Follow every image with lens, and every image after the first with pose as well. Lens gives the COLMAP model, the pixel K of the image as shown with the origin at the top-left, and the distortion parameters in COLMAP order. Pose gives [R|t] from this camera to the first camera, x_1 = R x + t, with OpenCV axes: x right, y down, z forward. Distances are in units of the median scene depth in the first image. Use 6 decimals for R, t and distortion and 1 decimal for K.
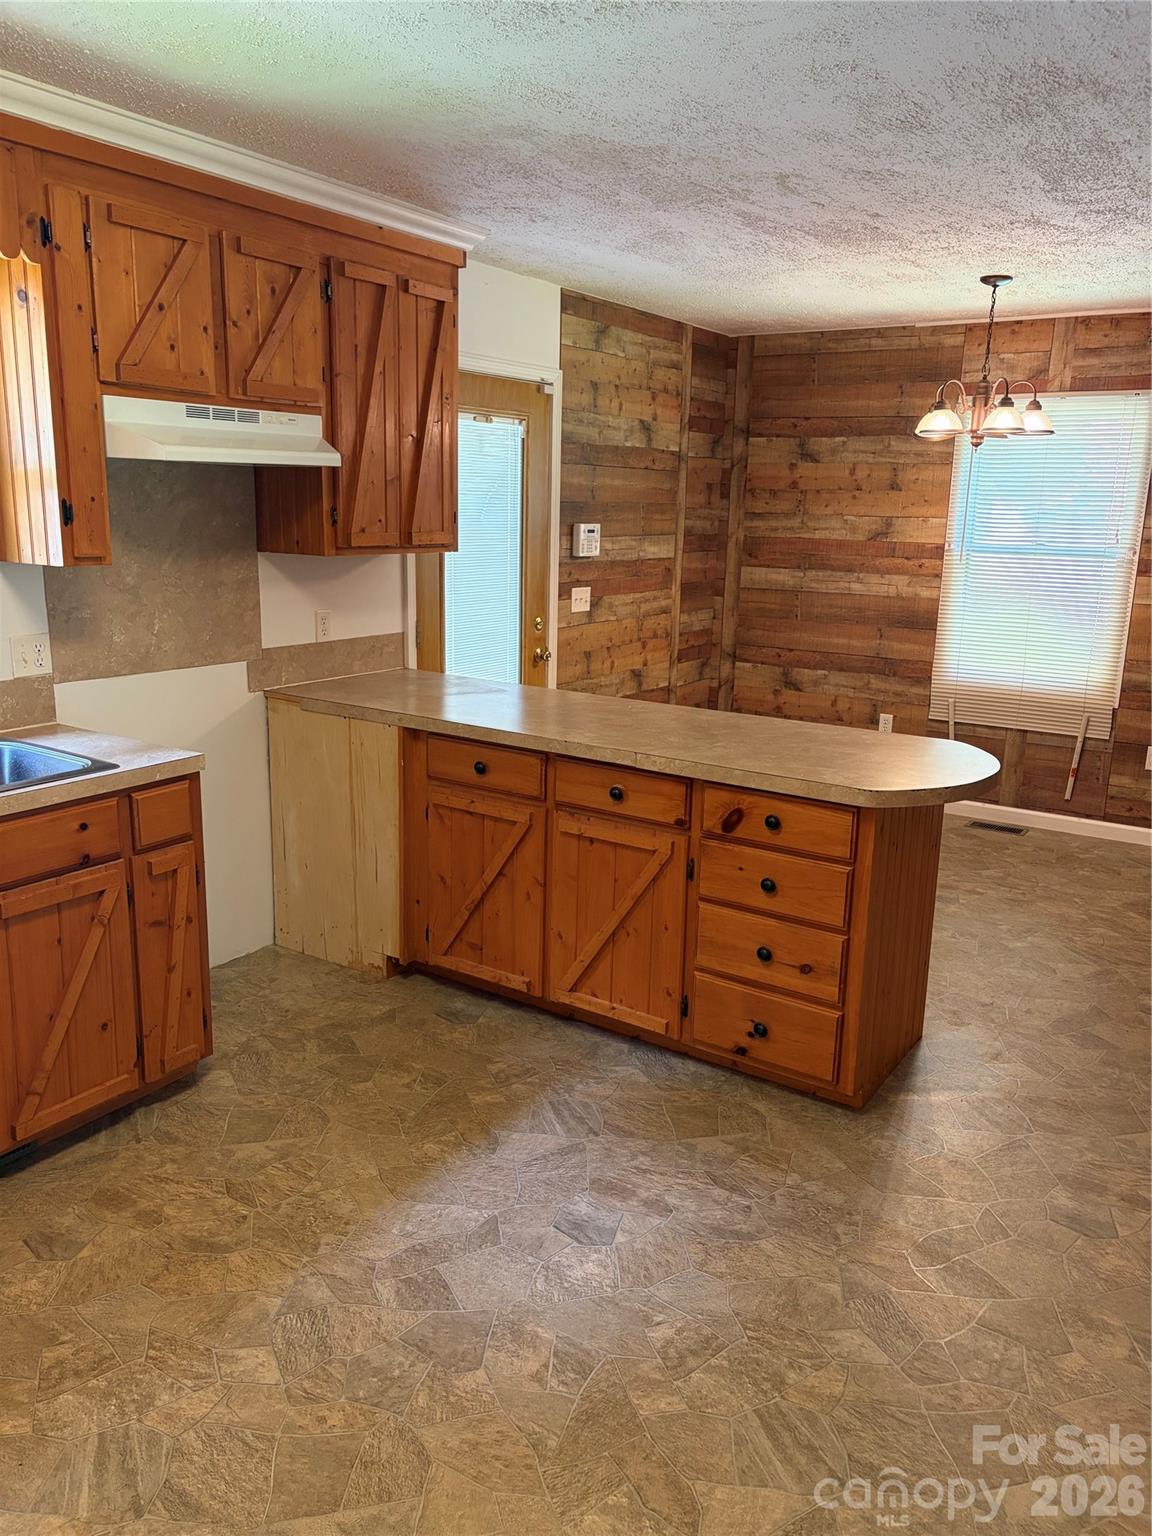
lens RADIAL K [[1147.8, 0, 579.2], [0, 1147.8, 764.0], [0, 0, 1]] dist [0.023253, -0.032472]
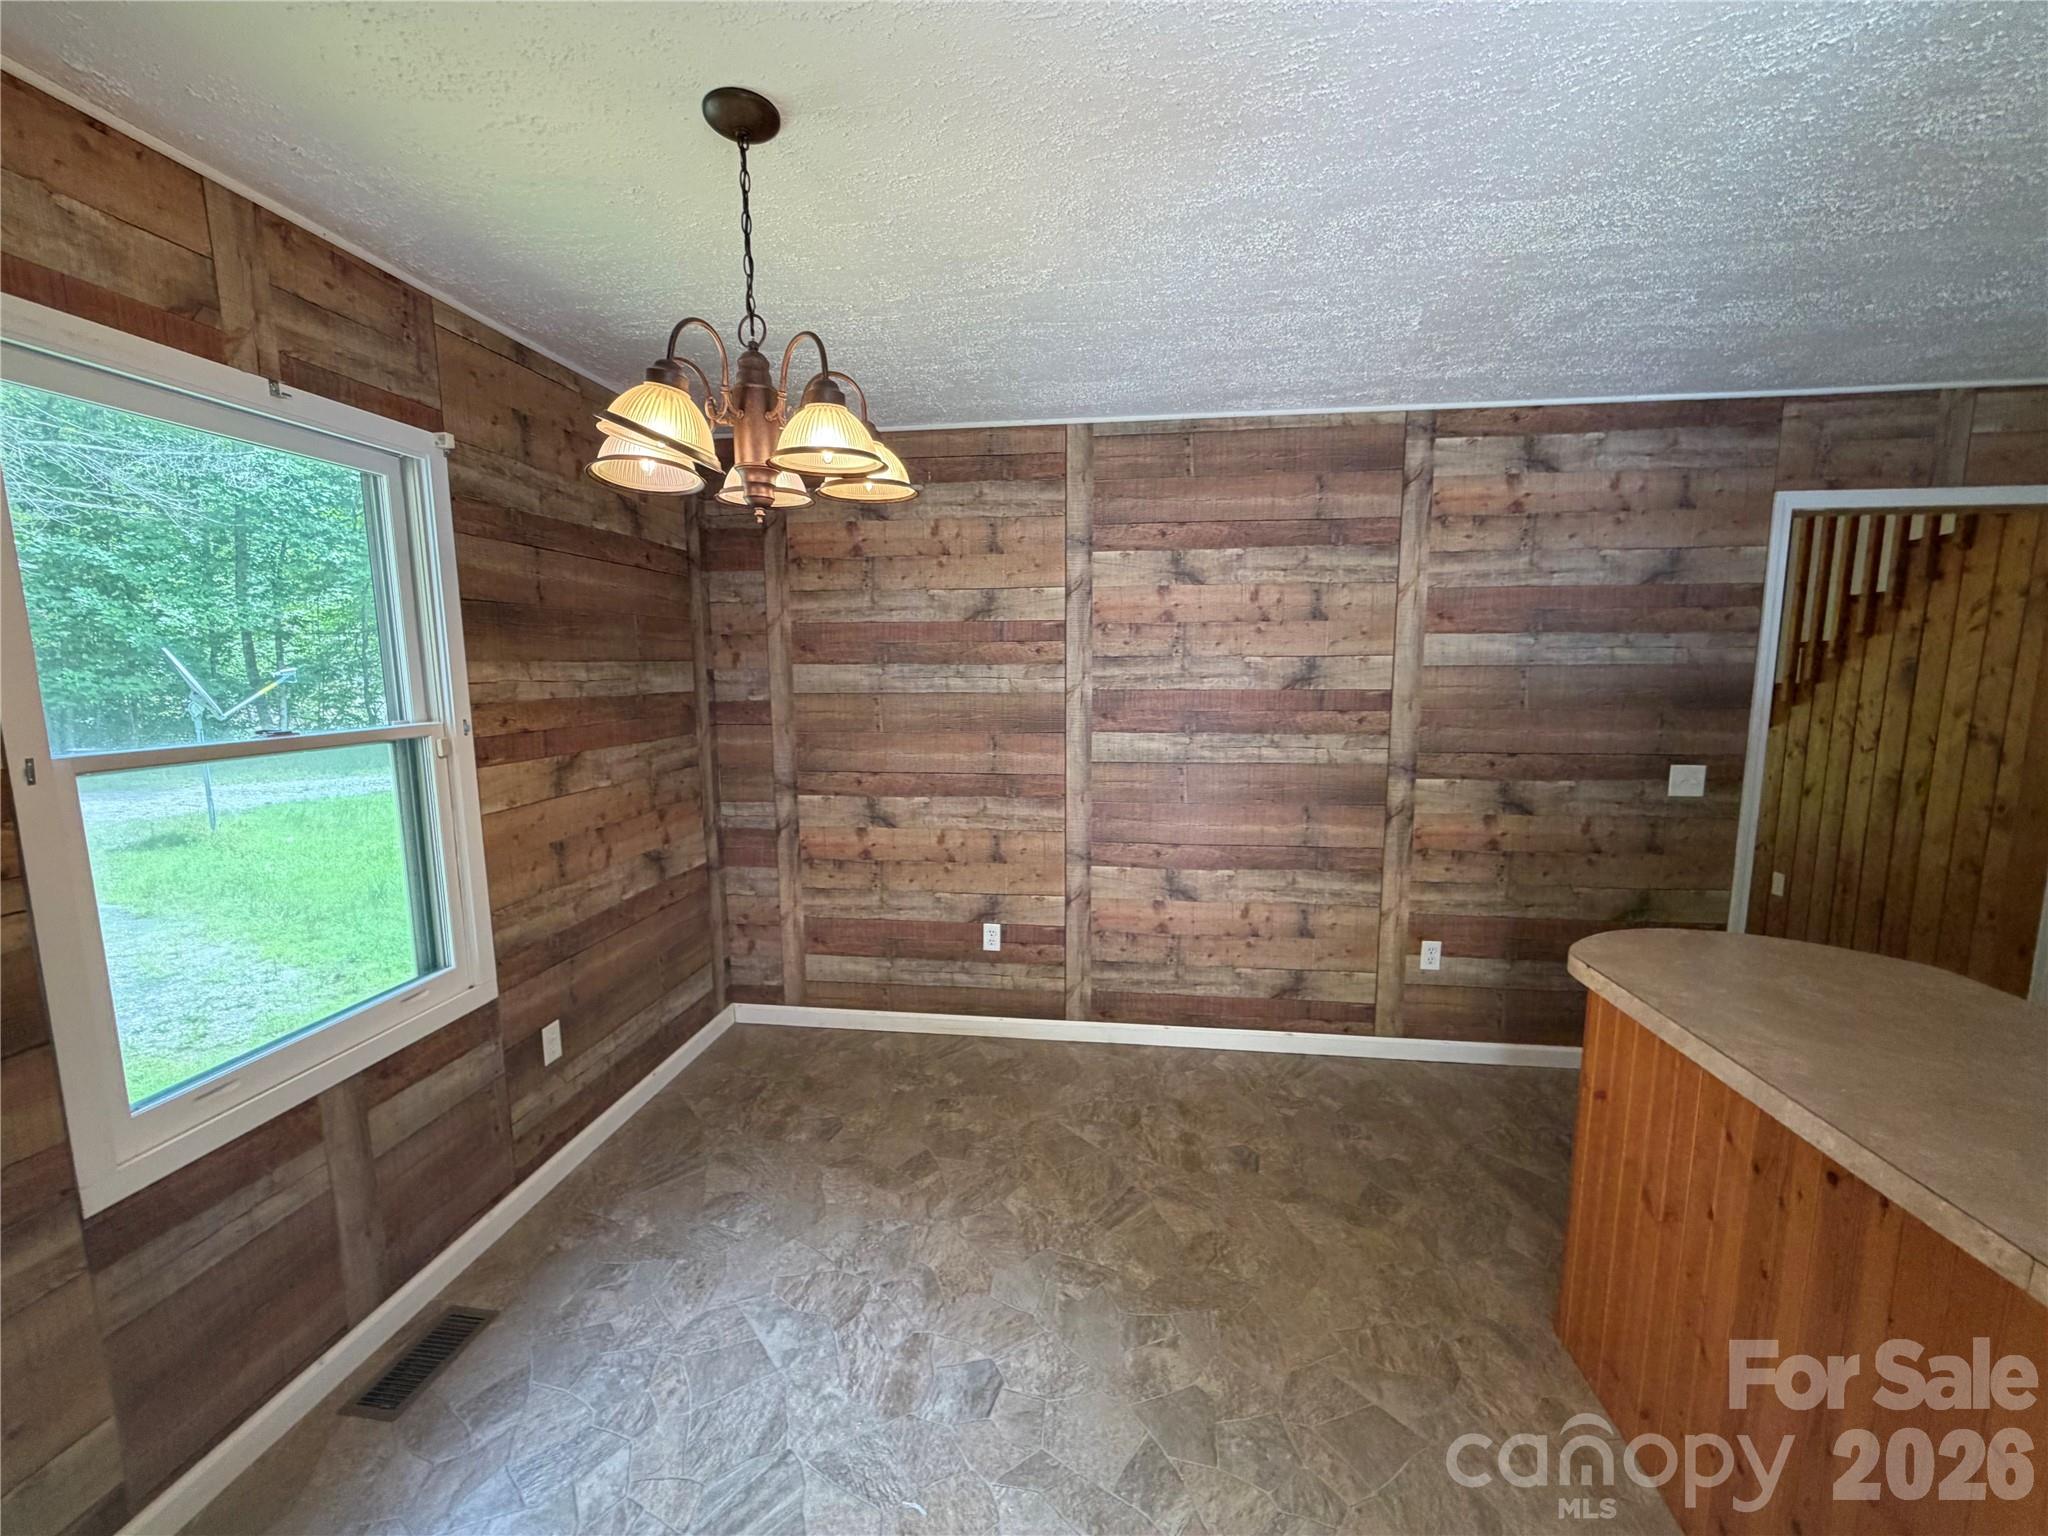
lens RADIAL K [[813.3, 0, 1069.1], [0, 813.3, 771.7], [0, 0, 1]] dist [-0.001058, -0.000479]
pose [[-0.468479, -0.125072, 0.874577, -0.513525], [0.190613, 0.952304, 0.238293, -0.204794], [-0.862667, 0.278341, -0.422294, 1.012284]]
